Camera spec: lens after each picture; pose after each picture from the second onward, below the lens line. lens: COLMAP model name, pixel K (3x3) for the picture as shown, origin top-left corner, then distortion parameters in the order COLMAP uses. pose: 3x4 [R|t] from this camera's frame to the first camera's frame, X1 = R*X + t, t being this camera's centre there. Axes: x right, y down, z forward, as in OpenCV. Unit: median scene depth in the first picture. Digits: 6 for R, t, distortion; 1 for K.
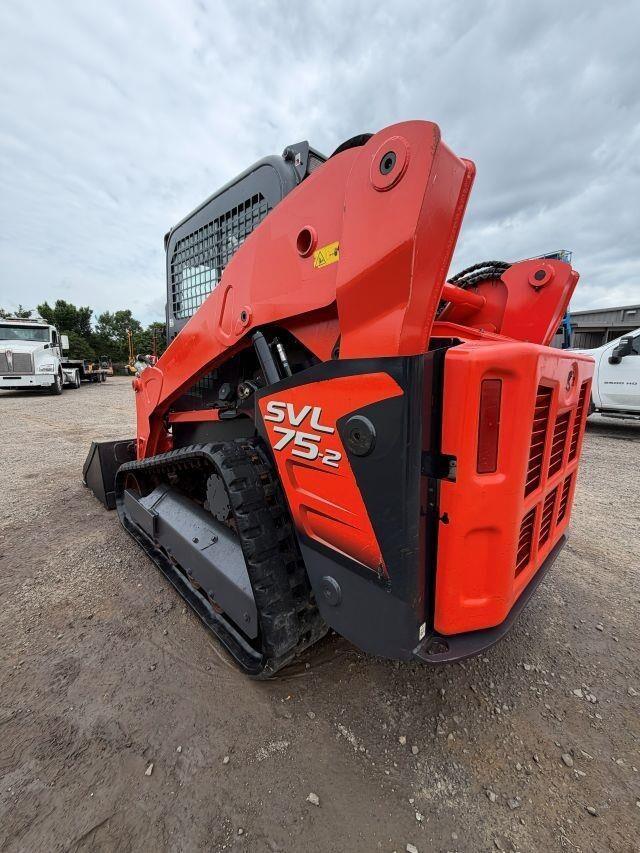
lens RADIAL K [[342.1, 0, 317.6], [0, 342.1, 423.8], [0, 0, 1]] dist [-0.005779, 0.001151]
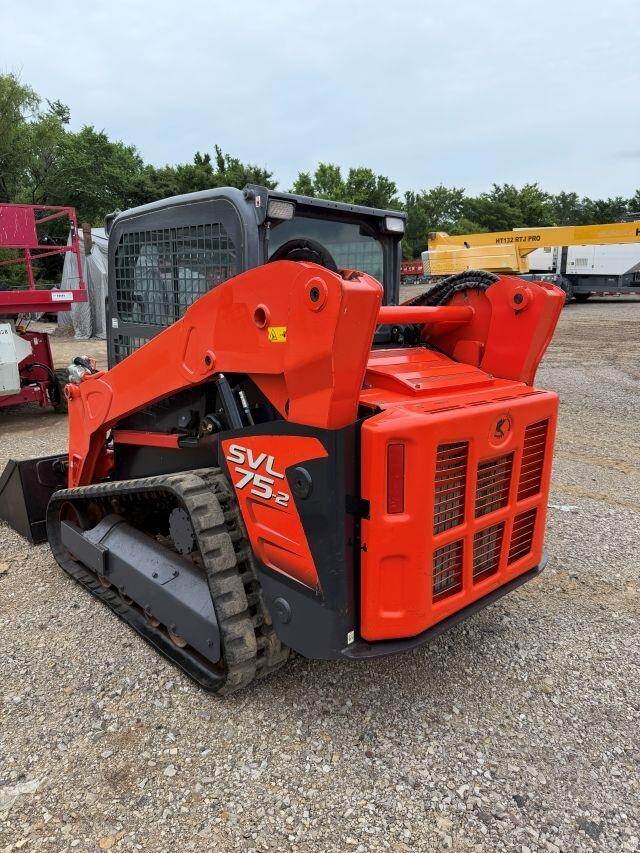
lens RADIAL K [[611.3, 0, 332.4], [0, 611.3, 410.4], [0, 0, 1]] dist [0.033415, -0.037763]
pose [[0.999937, 0.005162, 0.009971, 0.177150], [-0.005355, 0.999798, 0.019388, -0.232502], [-0.009869, -0.019440, 0.999762, -1.055589]]
